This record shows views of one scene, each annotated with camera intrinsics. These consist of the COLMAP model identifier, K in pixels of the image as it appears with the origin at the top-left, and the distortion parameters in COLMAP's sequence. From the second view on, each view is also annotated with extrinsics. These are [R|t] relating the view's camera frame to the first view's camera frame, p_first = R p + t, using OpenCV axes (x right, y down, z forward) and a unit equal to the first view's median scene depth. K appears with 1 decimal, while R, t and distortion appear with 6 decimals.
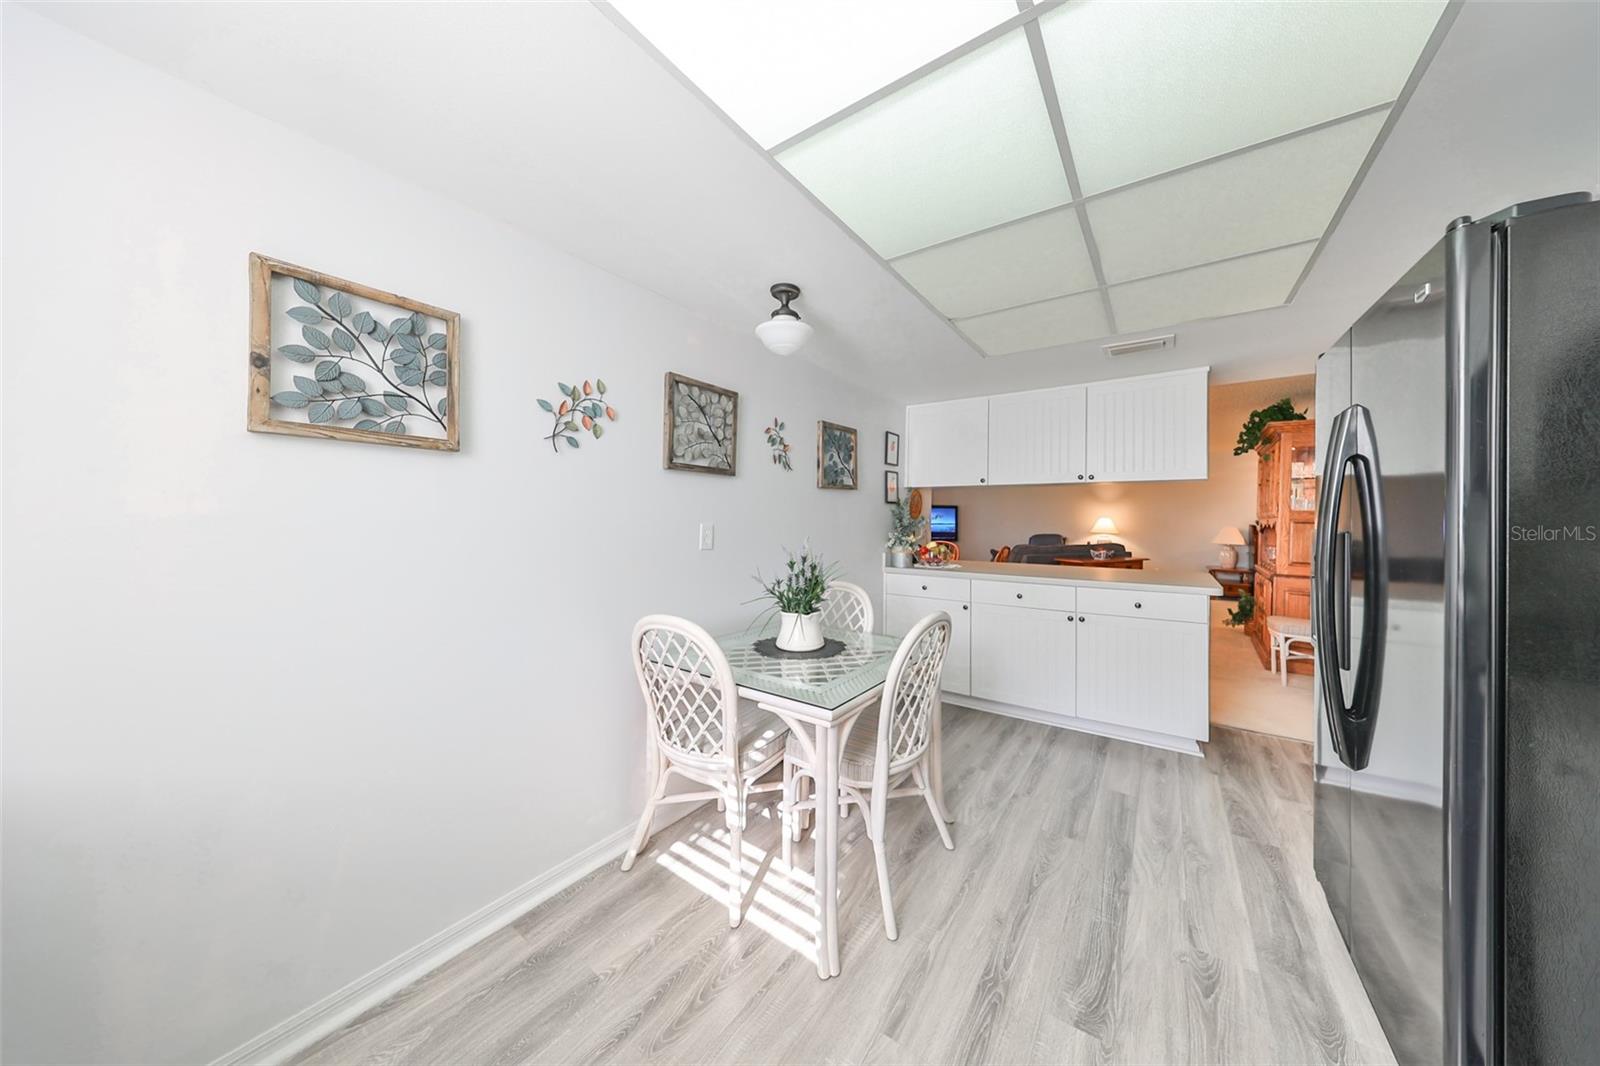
lens RADIAL K [[505.6, 0, 810.5], [0, 505.6, 509.6], [0, 0, 1]] dist [0.000065, -0.000042]
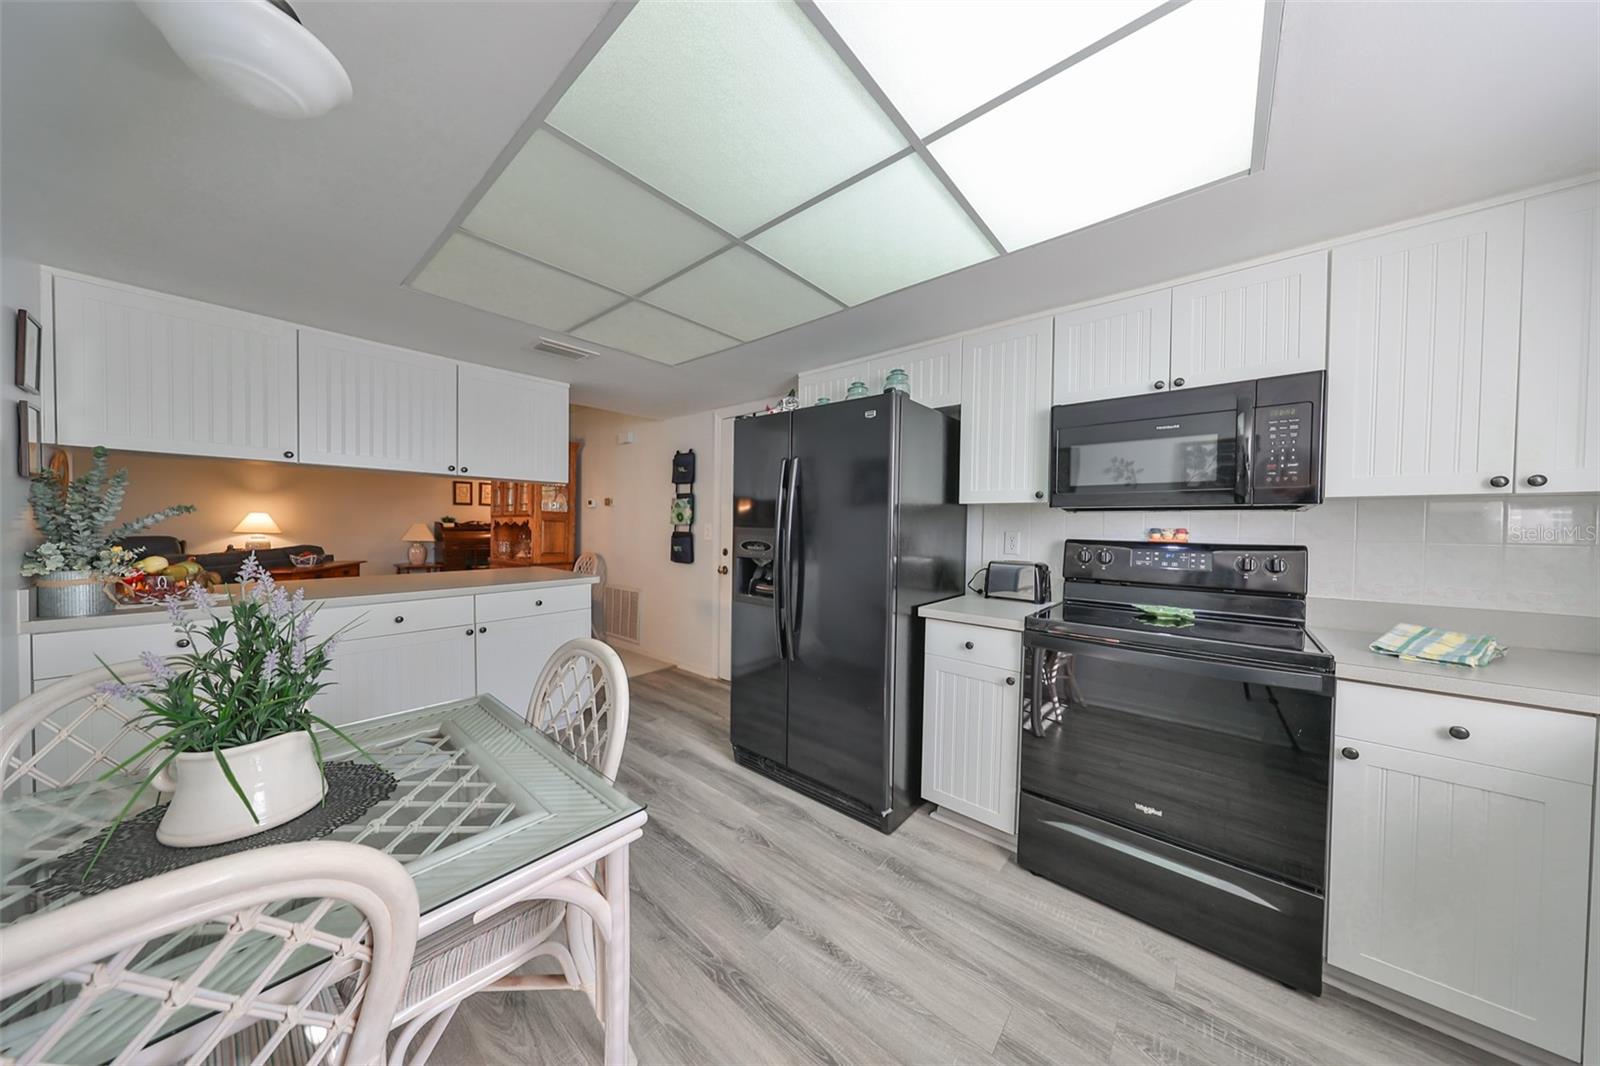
lens RADIAL K [[494.6, 0, 813.1], [0, 494.6, 530.7], [0, 0, 1]] dist [-0.000101, -0.000006]
pose [[0.075900, -0.018382, 0.996946, -0.373186], [-0.031486, 0.999287, 0.020822, 0.006673], [-0.996618, -0.032970, 0.075268, 0.470711]]
